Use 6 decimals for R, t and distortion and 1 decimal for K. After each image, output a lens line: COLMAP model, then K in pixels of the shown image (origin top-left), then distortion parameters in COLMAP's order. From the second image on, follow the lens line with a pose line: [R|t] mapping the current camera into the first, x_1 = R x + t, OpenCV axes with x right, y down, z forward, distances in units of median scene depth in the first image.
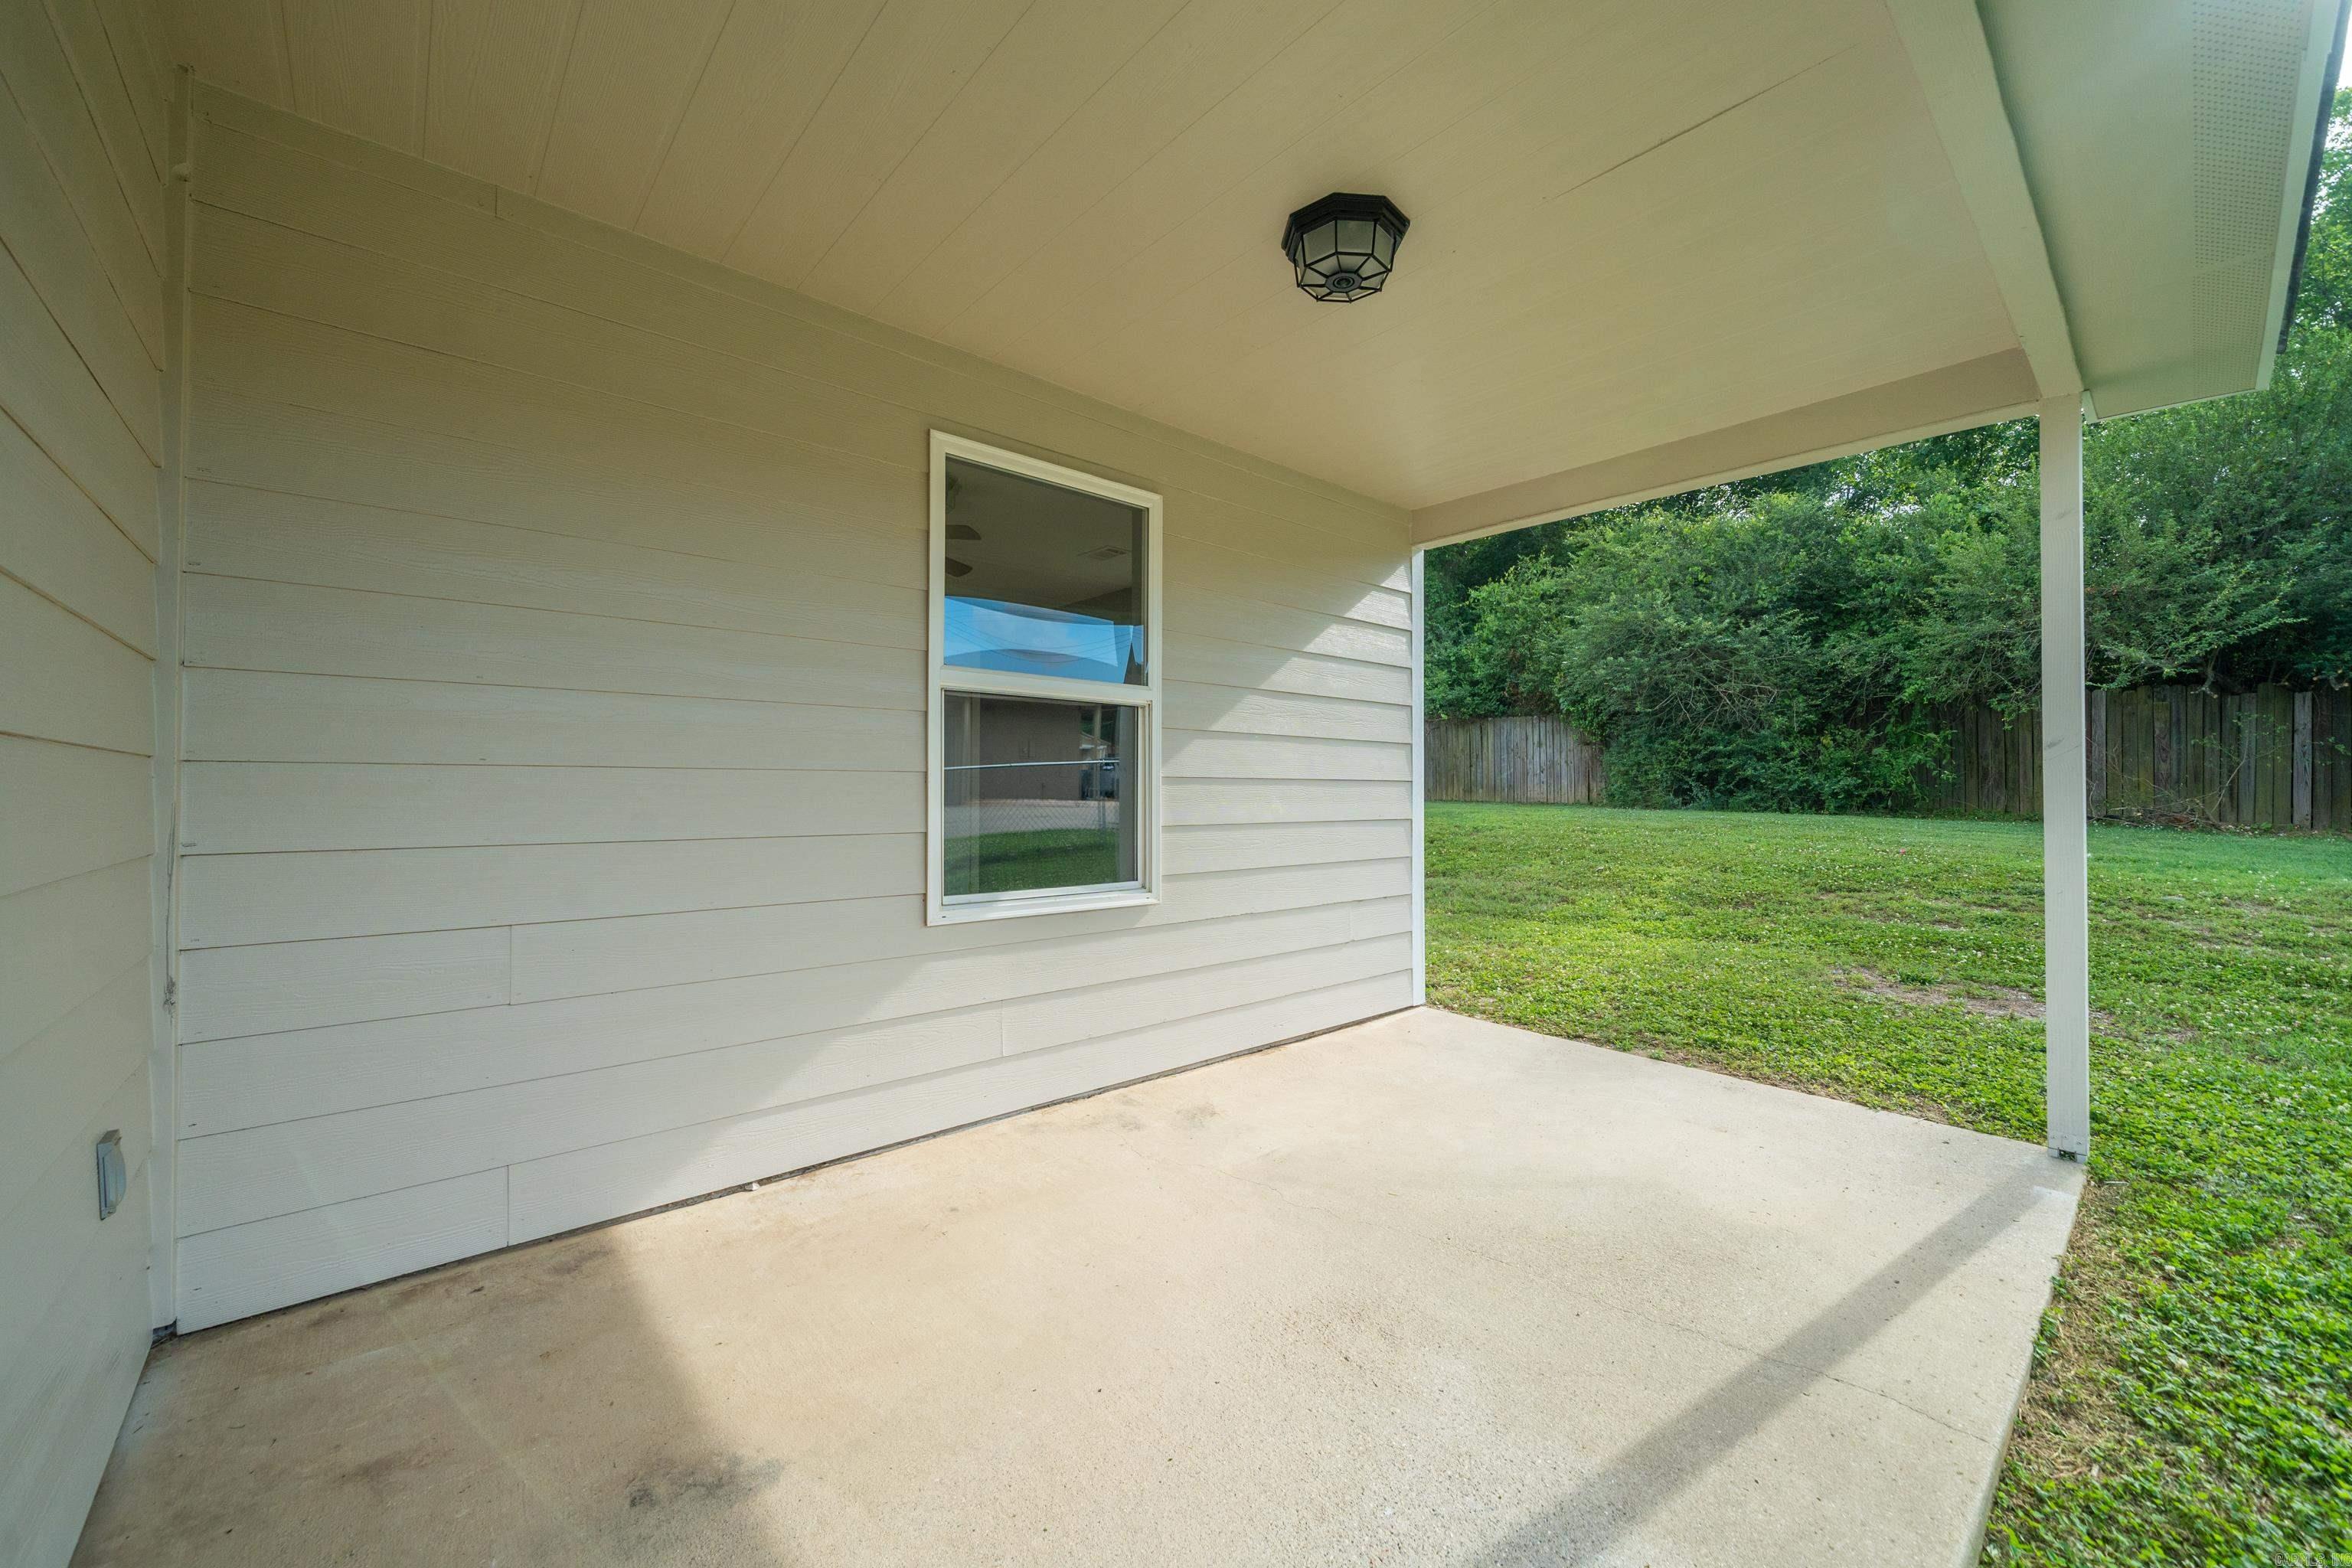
lens RADIAL K [[920.4, 0, 1179.3], [0, 920.4, 775.2], [0, 0, 1]] dist [-0.002691, -0.000149]
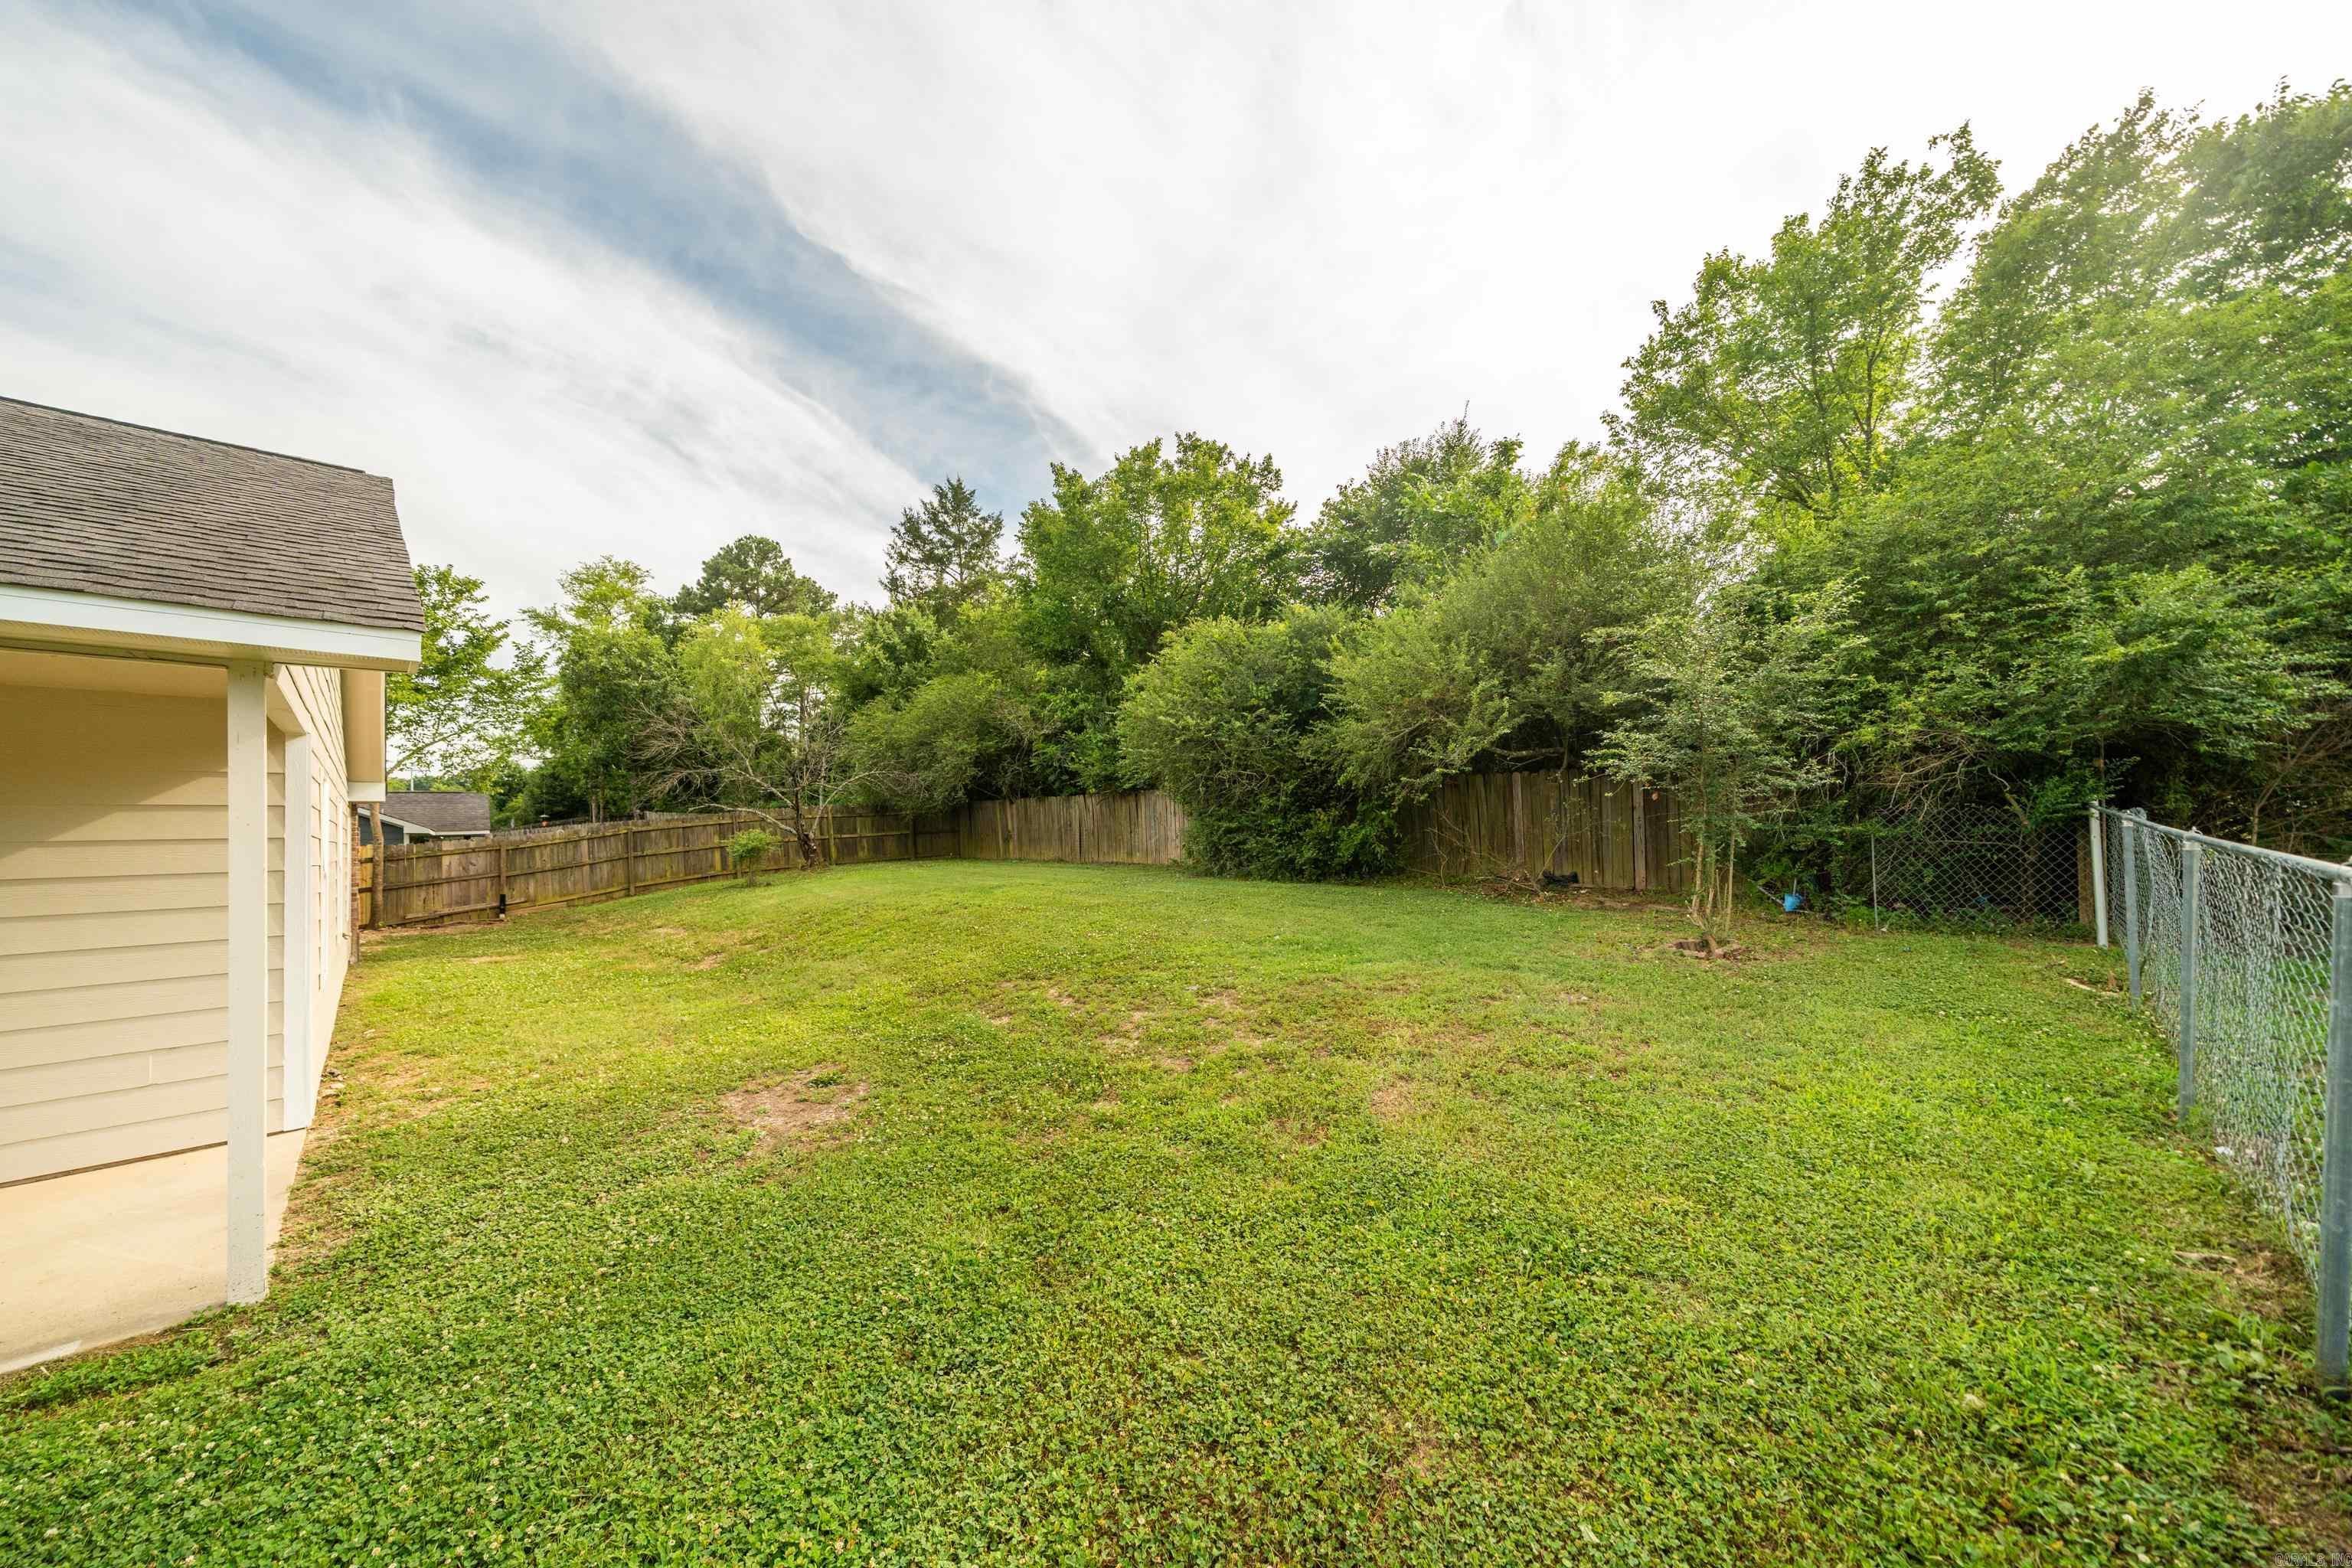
lens RADIAL K [[819.1, 0, 1177.4], [0, 819.1, 793.8], [0, 0, 1]] dist [0.000533, 0.000017]
pose [[0.998662, -0.021992, 0.046798, 1.746395], [0.023338, 0.999324, -0.028408, -0.151462], [-0.046141, 0.029462, 0.998500, -0.116885]]
